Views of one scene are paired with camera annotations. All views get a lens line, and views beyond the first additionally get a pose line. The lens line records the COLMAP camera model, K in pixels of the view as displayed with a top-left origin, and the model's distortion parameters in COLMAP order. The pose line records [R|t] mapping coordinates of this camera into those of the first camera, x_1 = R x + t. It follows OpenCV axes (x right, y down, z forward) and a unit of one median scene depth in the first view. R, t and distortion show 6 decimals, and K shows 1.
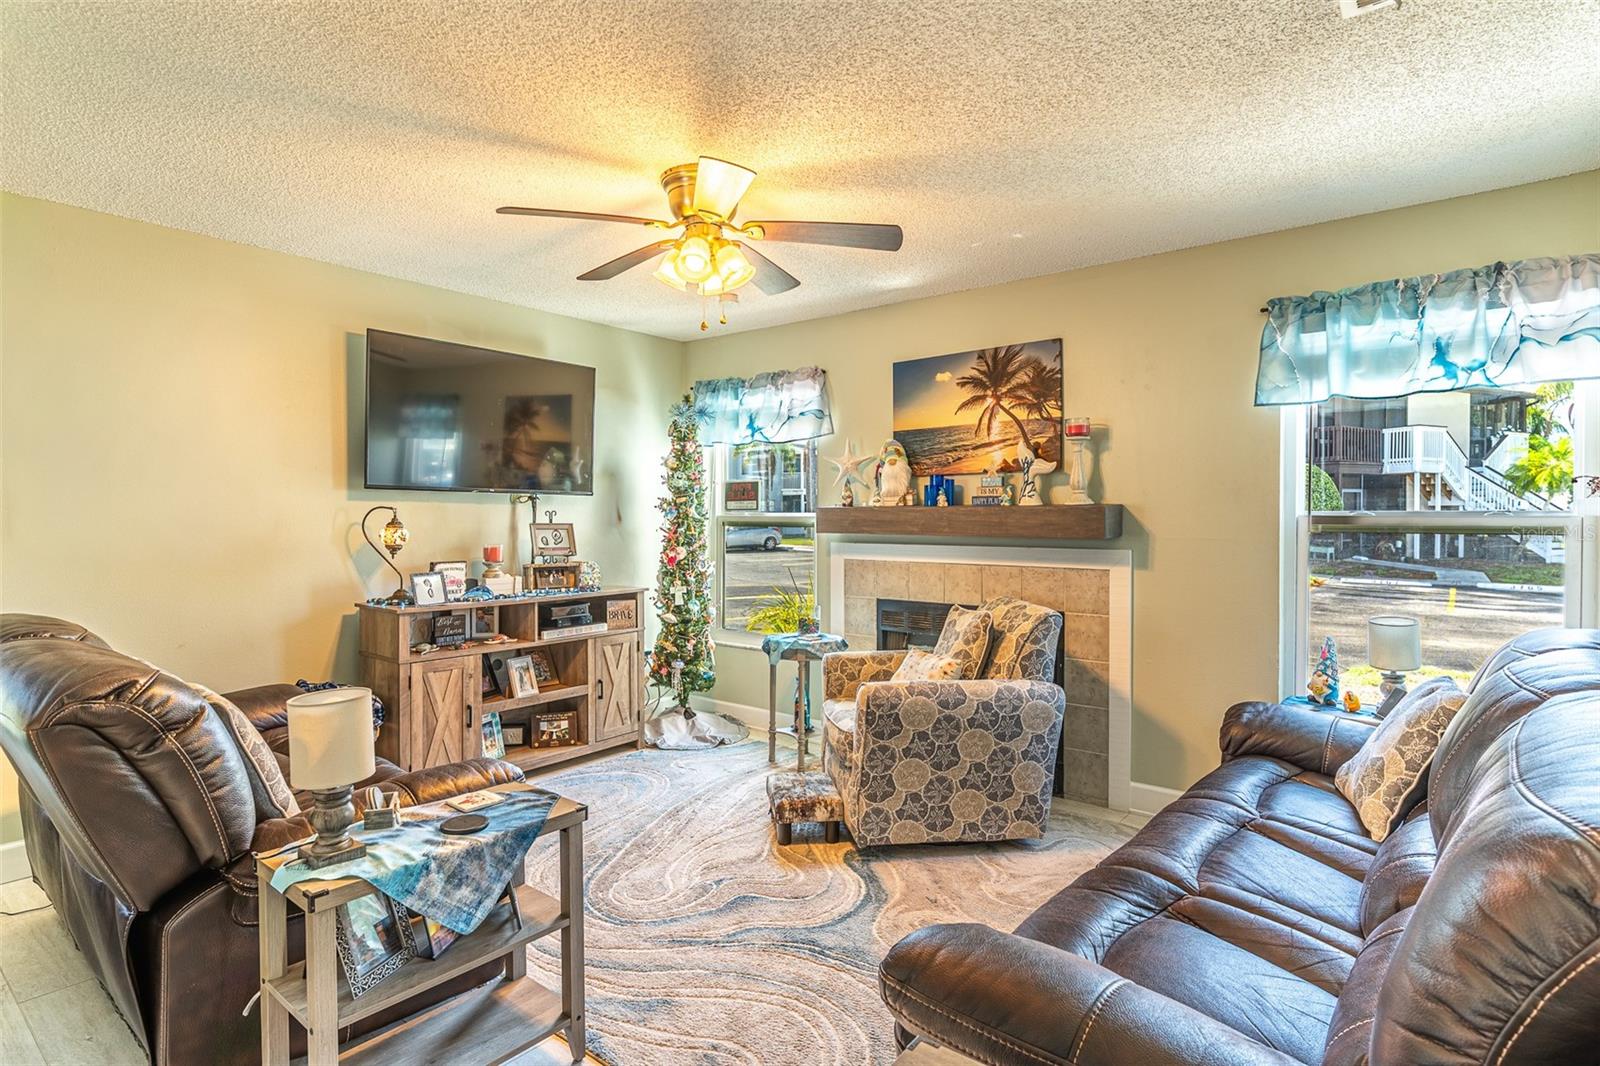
lens RADIAL K [[830.3, 0, 798.4], [0, 830.3, 531.1], [0, 0, 1]] dist [0.000376, 0.002800]
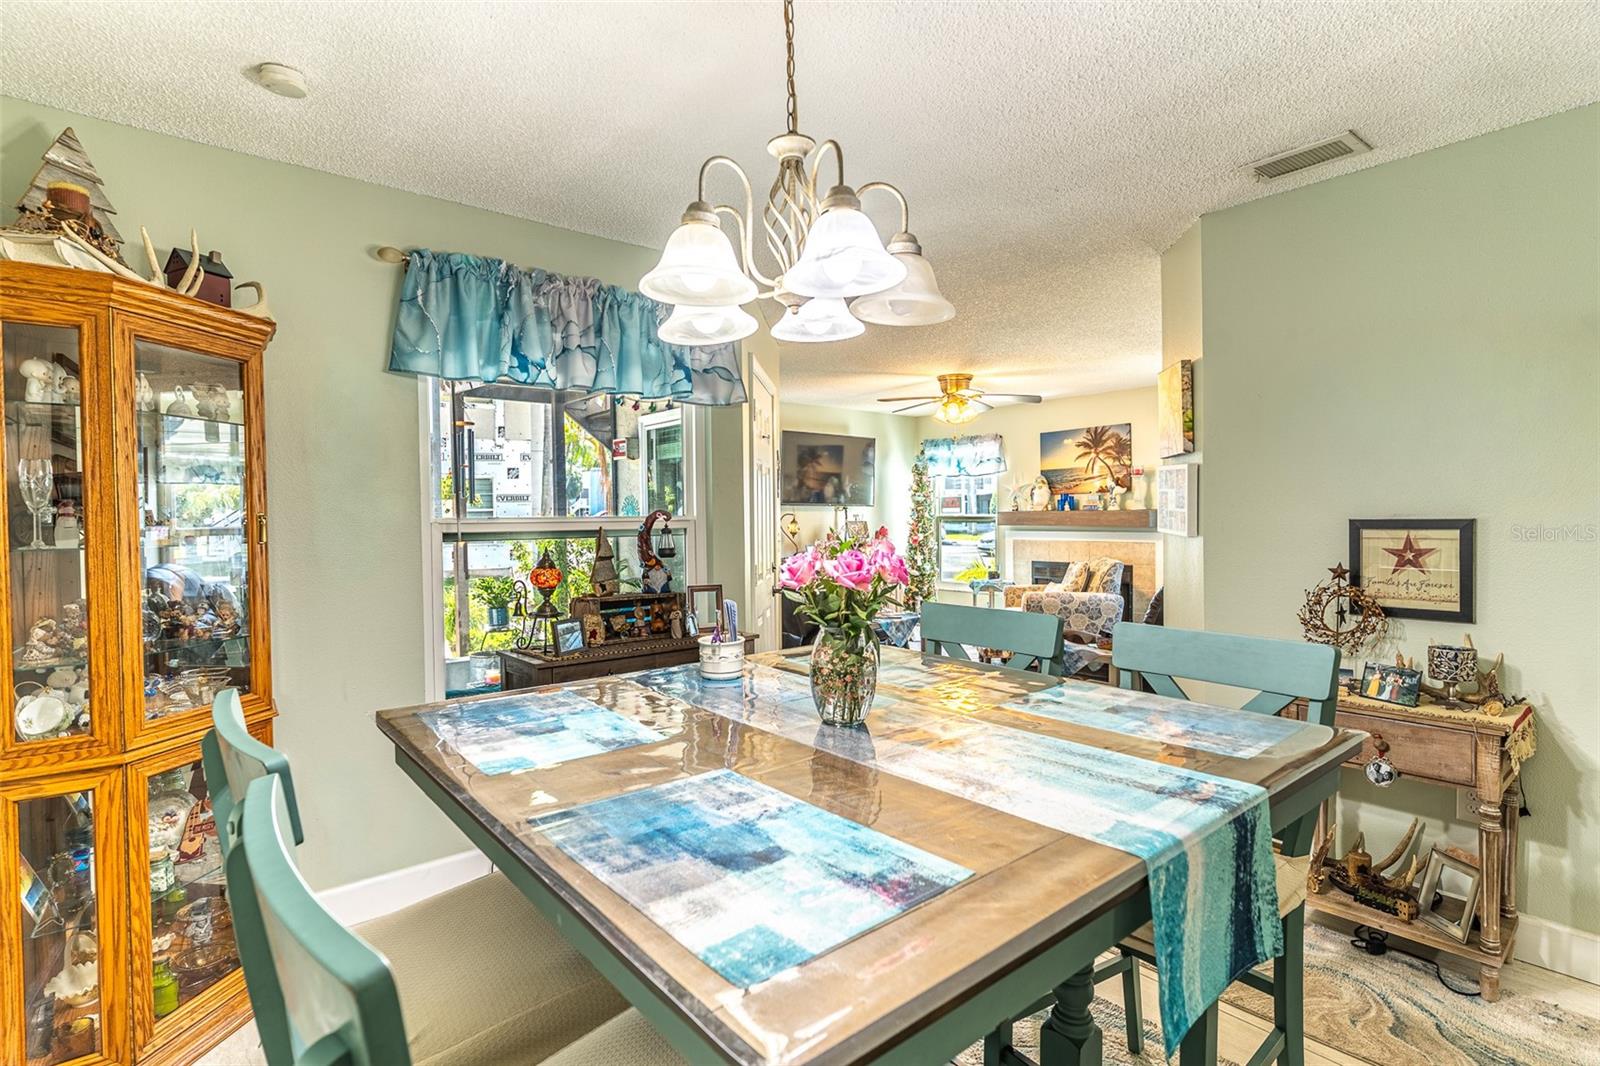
lens RADIAL K [[798.7, 0, 795.5], [0, 798.7, 530.3], [0, 0, 1]] dist [0.001487, 0.000310]
pose [[0.980630, -0.005270, -0.195799, -0.077681], [0.005484, 0.999985, 0.000551, 0.010658], [0.195793, -0.001614, 0.980644, -0.901994]]
